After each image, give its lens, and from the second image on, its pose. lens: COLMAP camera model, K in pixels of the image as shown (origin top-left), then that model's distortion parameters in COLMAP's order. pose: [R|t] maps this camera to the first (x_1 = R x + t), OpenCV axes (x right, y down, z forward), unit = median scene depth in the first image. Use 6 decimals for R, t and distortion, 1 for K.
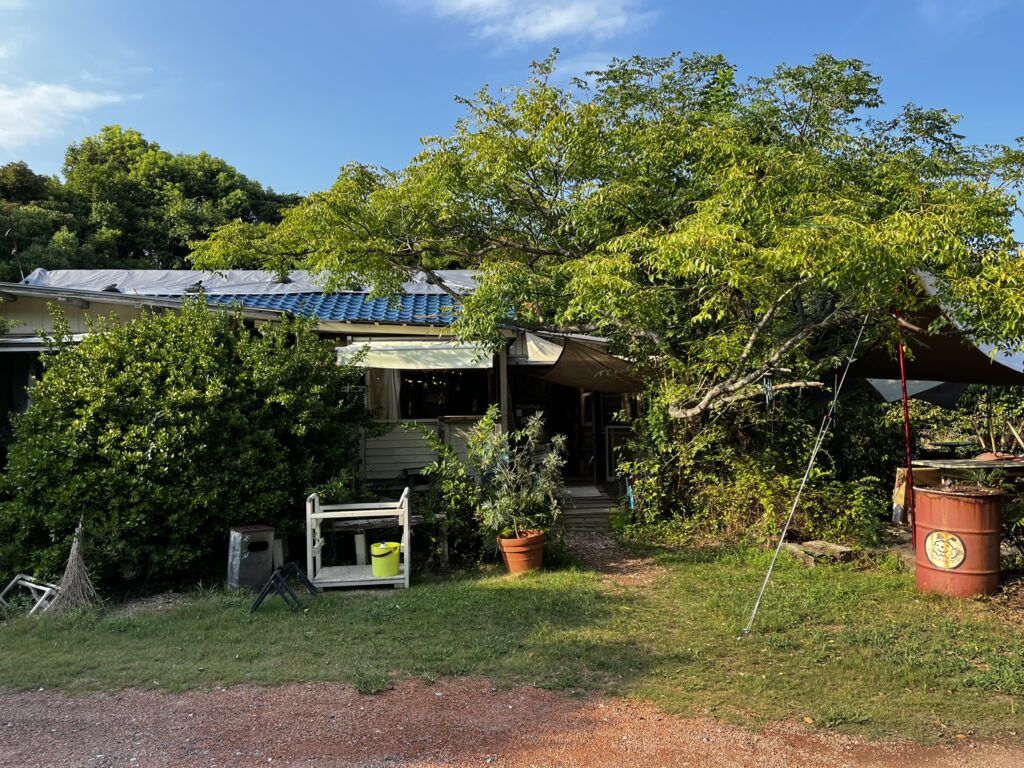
lens RADIAL K [[769.0, 0, 508.9], [0, 769.0, 385.8], [0, 0, 1]] dist [0.071930, -0.100112]
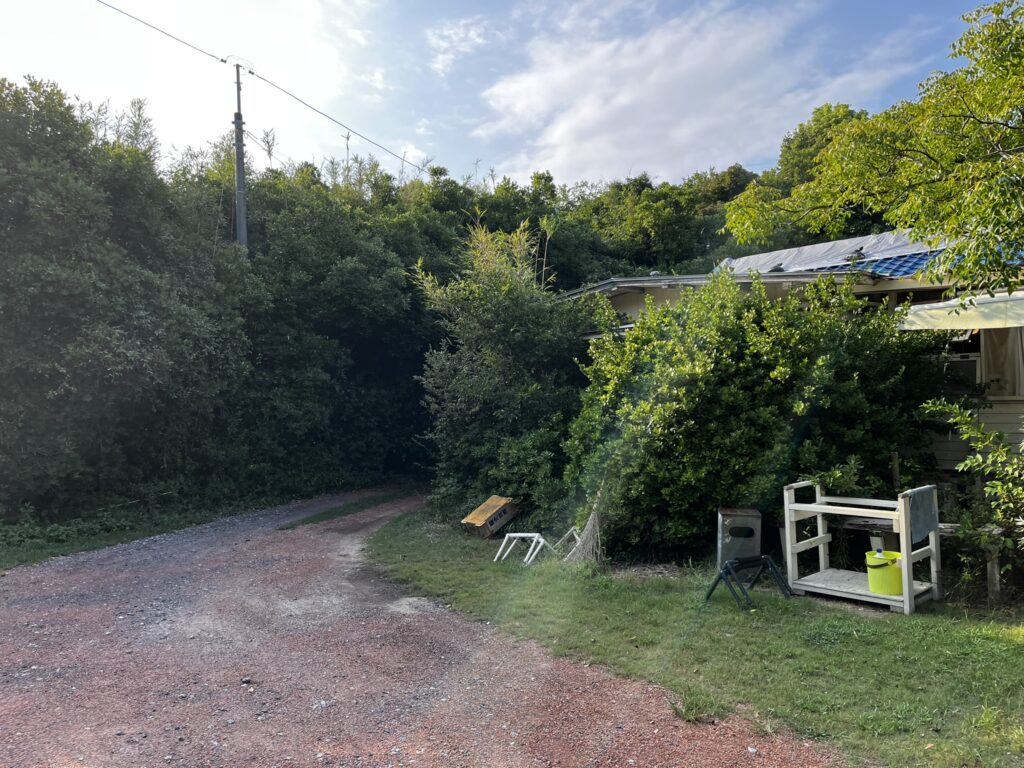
lens RADIAL K [[769.0, 0, 508.9], [0, 769.0, 385.8], [0, 0, 1]] dist [0.071930, -0.100112]
pose [[0.600984, -0.008729, -0.799214, 0.253569], [0.034990, 0.999269, 0.015398, 0.007883], [0.798495, -0.037218, 0.600850, 0.226452]]
